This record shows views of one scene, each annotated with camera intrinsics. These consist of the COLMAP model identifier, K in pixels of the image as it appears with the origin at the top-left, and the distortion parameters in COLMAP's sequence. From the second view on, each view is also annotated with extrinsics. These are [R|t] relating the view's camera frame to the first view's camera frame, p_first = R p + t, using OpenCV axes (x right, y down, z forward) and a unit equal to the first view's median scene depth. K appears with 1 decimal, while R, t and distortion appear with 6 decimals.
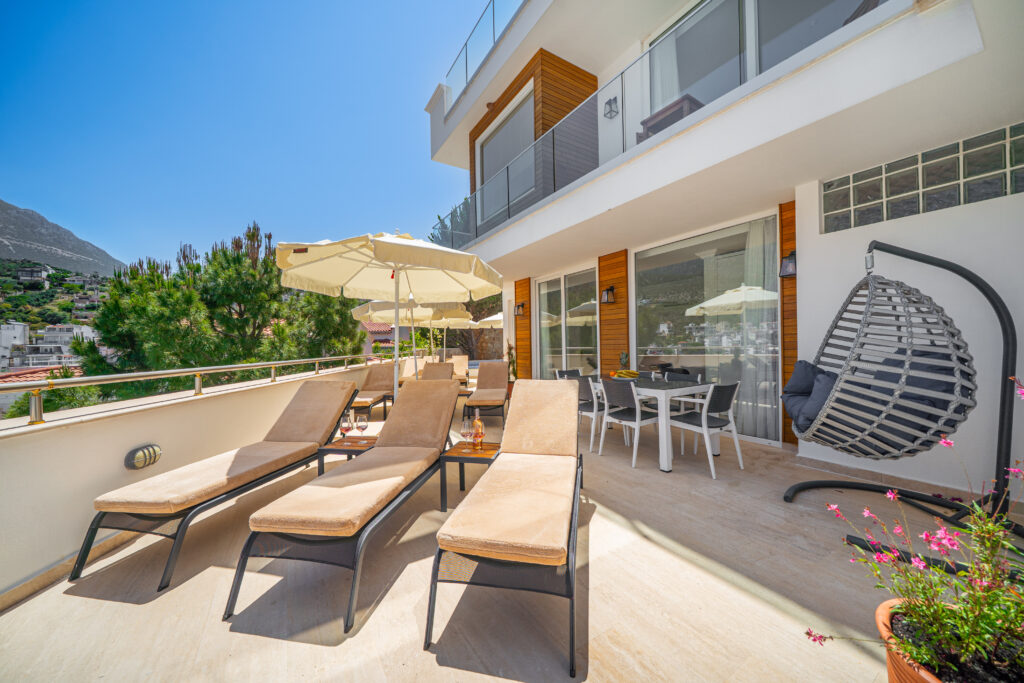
lens RADIAL K [[400.6, 0, 564.4], [0, 400.6, 325.5], [0, 0, 1]] dist [-0.000513, 0.000155]
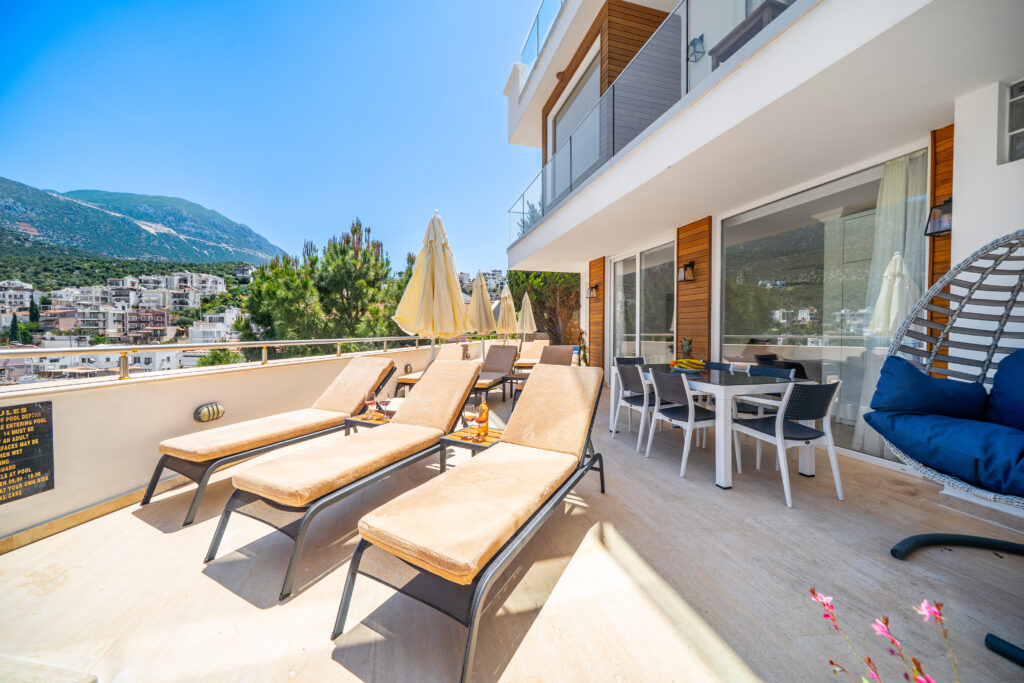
lens RADIAL K [[400.6, 0, 564.4], [0, 400.6, 325.5], [0, 0, 1]] dist [-0.000513, 0.000155]
pose [[0.939627, 0.010149, -0.342049, 0.194807], [-0.000727, 0.999617, 0.027662, 0.017582], [0.342199, -0.025743, 0.939275, 0.130963]]
